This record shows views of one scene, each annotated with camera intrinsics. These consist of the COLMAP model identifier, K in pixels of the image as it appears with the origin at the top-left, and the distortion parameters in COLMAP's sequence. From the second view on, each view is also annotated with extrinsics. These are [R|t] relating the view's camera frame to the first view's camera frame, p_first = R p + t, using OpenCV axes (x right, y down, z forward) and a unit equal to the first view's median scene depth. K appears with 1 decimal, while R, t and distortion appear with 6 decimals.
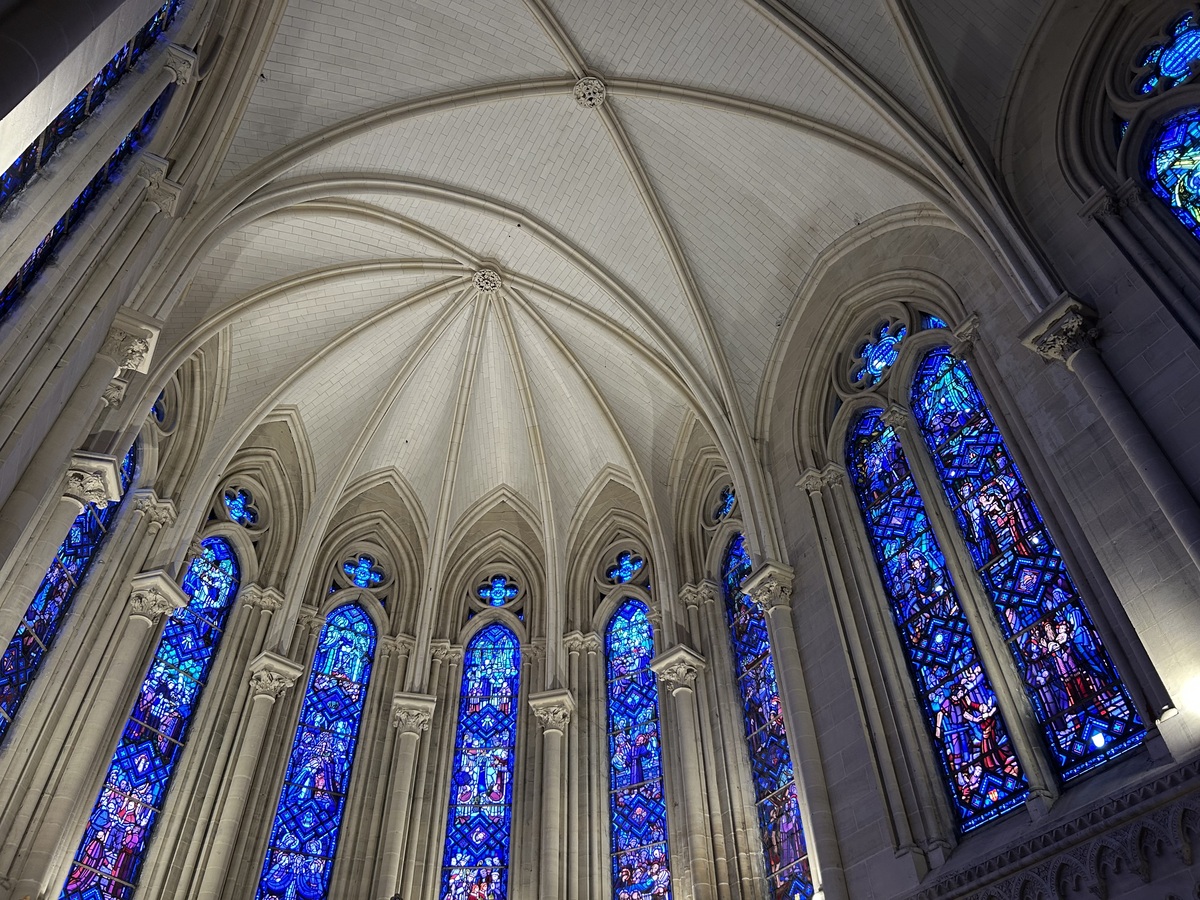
lens RADIAL K [[911.5, 0, 600.0], [0, 911.5, 450.0], [0, 0, 1]] dist [0.042163, -0.047178]
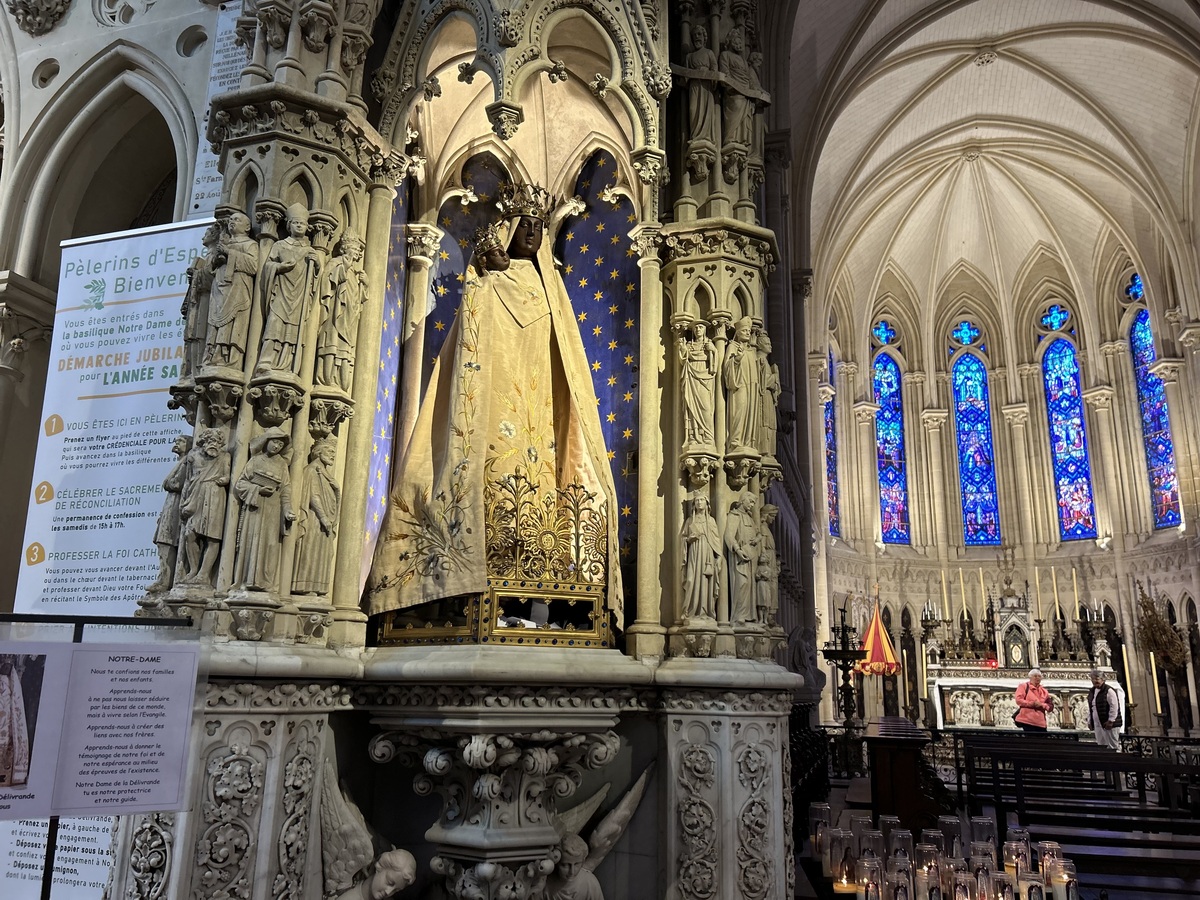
lens RADIAL K [[911.5, 0, 600.0], [0, 911.5, 450.0], [0, 0, 1]] dist [0.042163, -0.047178]
pose [[0.683616, -0.151508, -0.713943, 0.527994], [0.504698, 0.804759, 0.312478, -0.649488], [0.527210, -0.573940, 0.626612, -0.631920]]
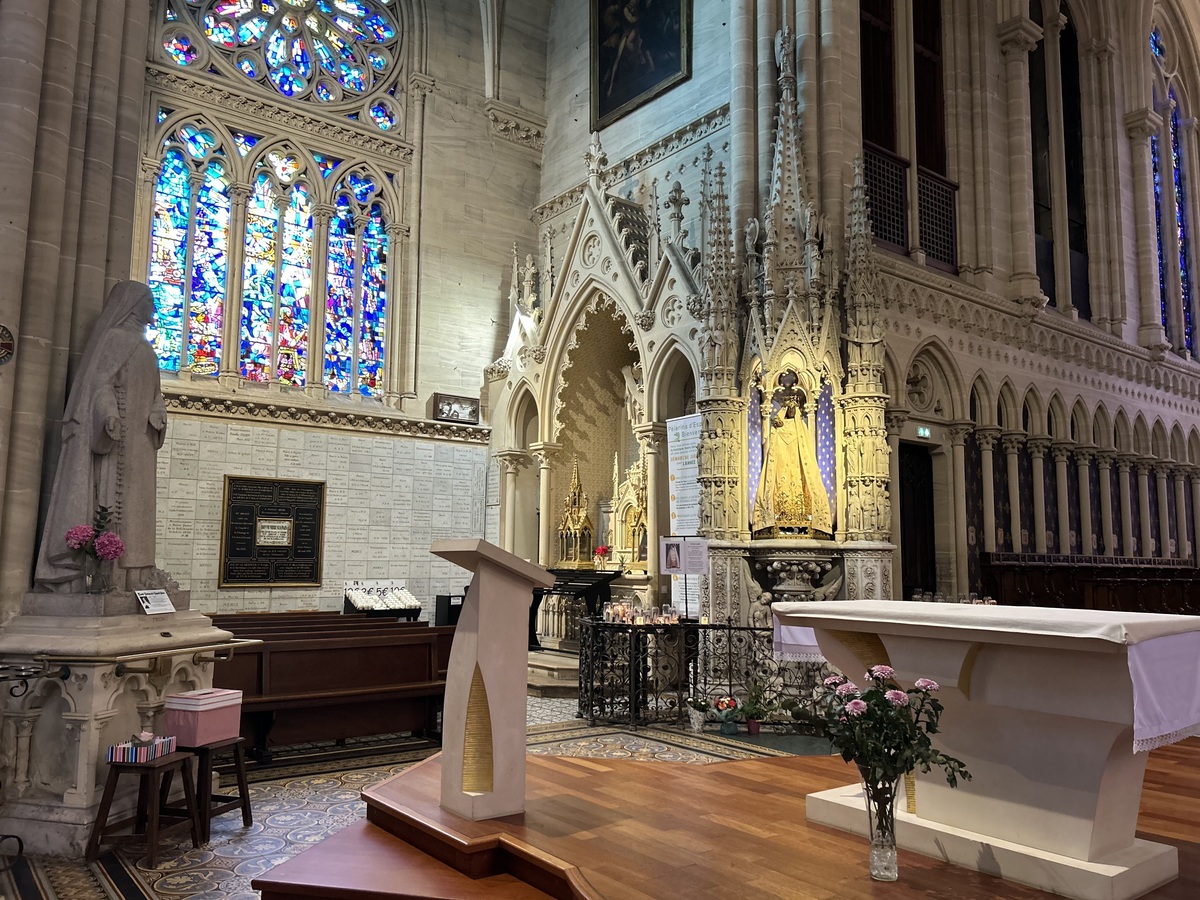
lens RADIAL K [[911.5, 0, 600.0], [0, 911.5, 450.0], [0, 0, 1]] dist [0.042163, -0.047178]
pose [[0.129372, -0.100073, -0.986533, 5.079736], [0.707428, 0.706470, 0.021107, -1.360140], [0.694844, -0.700632, 0.162192, -1.323300]]
